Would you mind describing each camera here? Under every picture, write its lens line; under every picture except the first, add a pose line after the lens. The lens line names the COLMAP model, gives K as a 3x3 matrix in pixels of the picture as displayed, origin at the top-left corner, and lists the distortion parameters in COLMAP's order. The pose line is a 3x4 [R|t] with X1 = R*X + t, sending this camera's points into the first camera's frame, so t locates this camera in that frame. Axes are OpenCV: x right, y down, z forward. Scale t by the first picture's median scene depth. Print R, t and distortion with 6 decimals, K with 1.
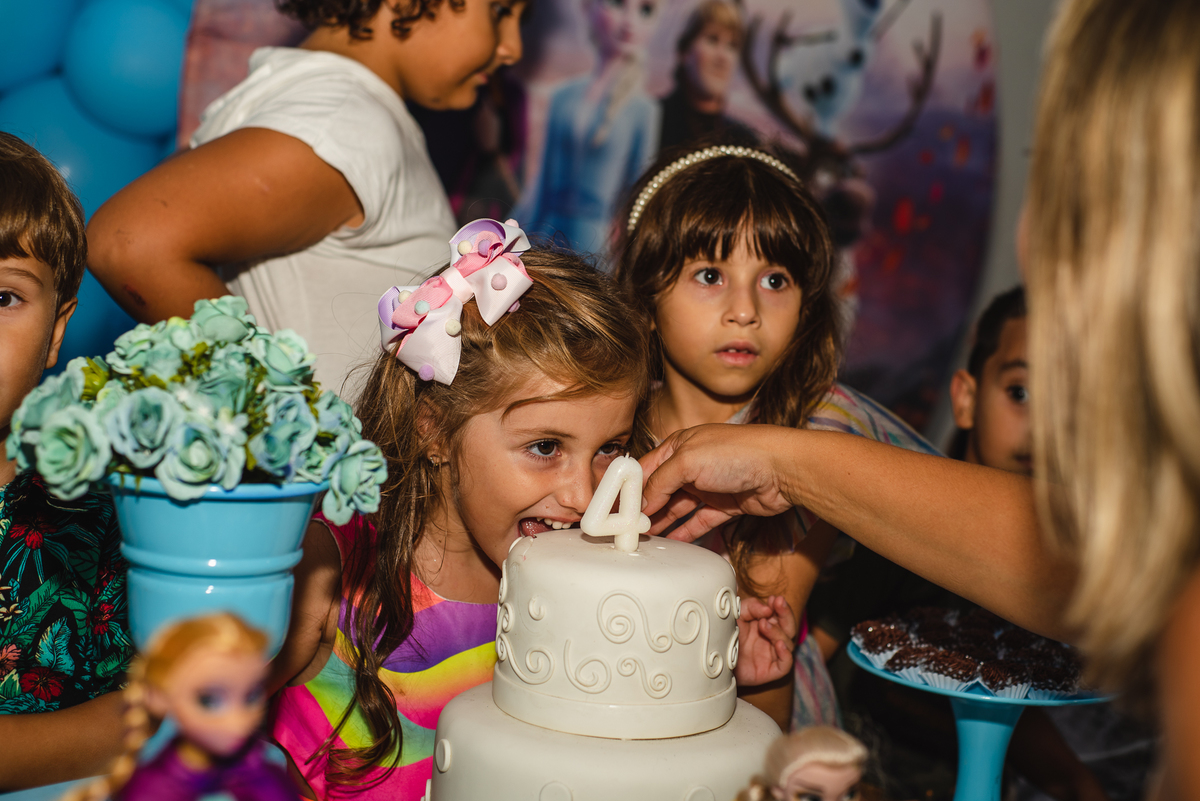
lens RADIAL K [[1816.0, 0, 600.0], [0, 1816.0, 400.5], [0, 0, 1]] dist [-0.026645, 0.085284]
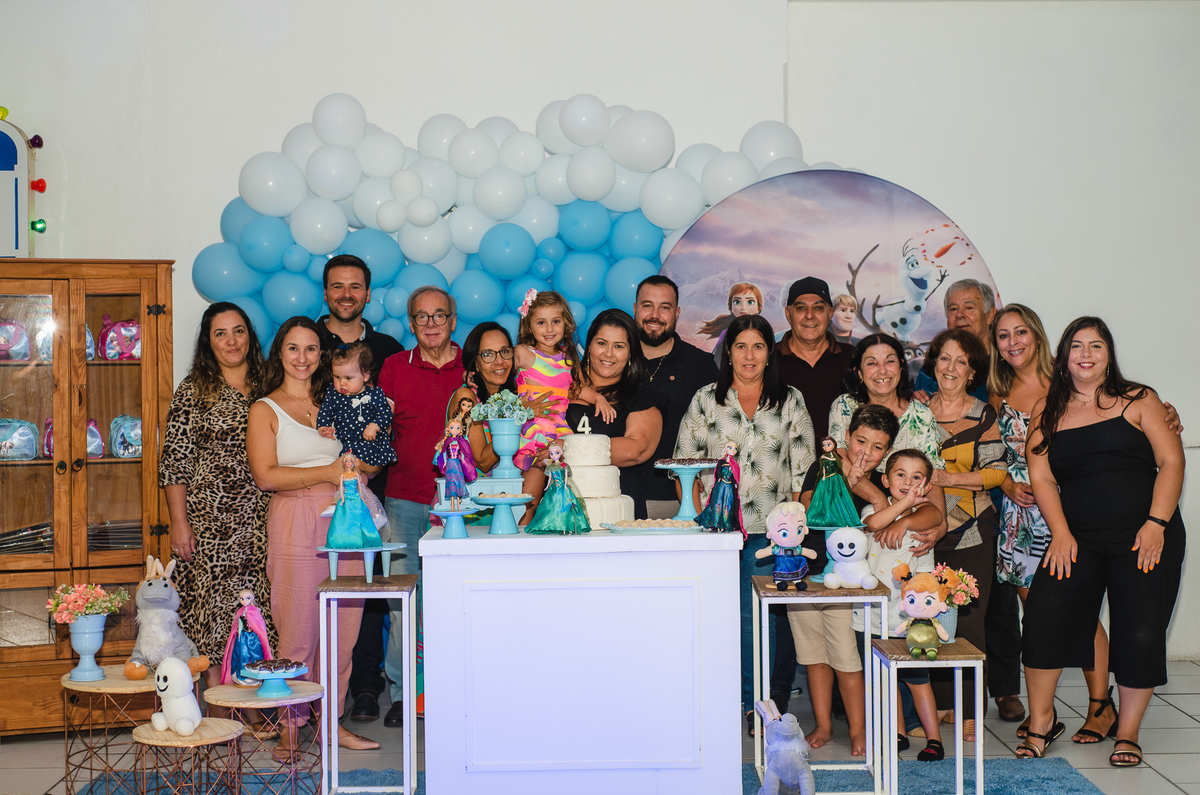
lens RADIAL K [[1918.9, 0, 602.9], [0, 1918.9, 346.9], [0, 0, 1]] dist [-0.019492, -0.056083]
pose [[0.802432, -0.094719, -0.589178, 1.495286], [-0.001552, 0.986988, -0.160786, 0.323855], [0.596741, 0.129934, 0.791844, -1.509760]]
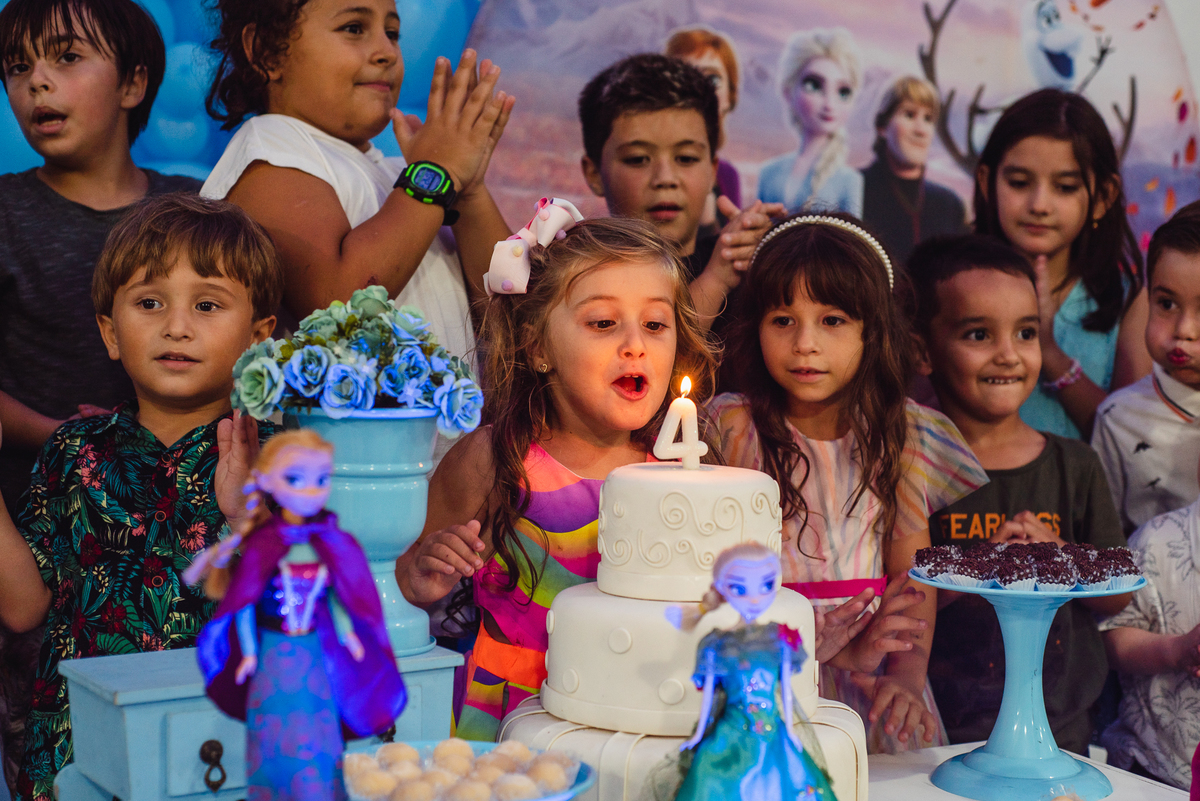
lens RADIAL K [[1859.0, 0, 600.0], [0, 1859.0, 400.5], [0, 0, 1]] dist [-0.013442, -0.020411]
pose [[0.977221, -0.048936, -0.206503, 0.106734], [0.033803, 0.996520, -0.076188, 0.060091], [0.209513, 0.067473, 0.975475, -0.153899]]
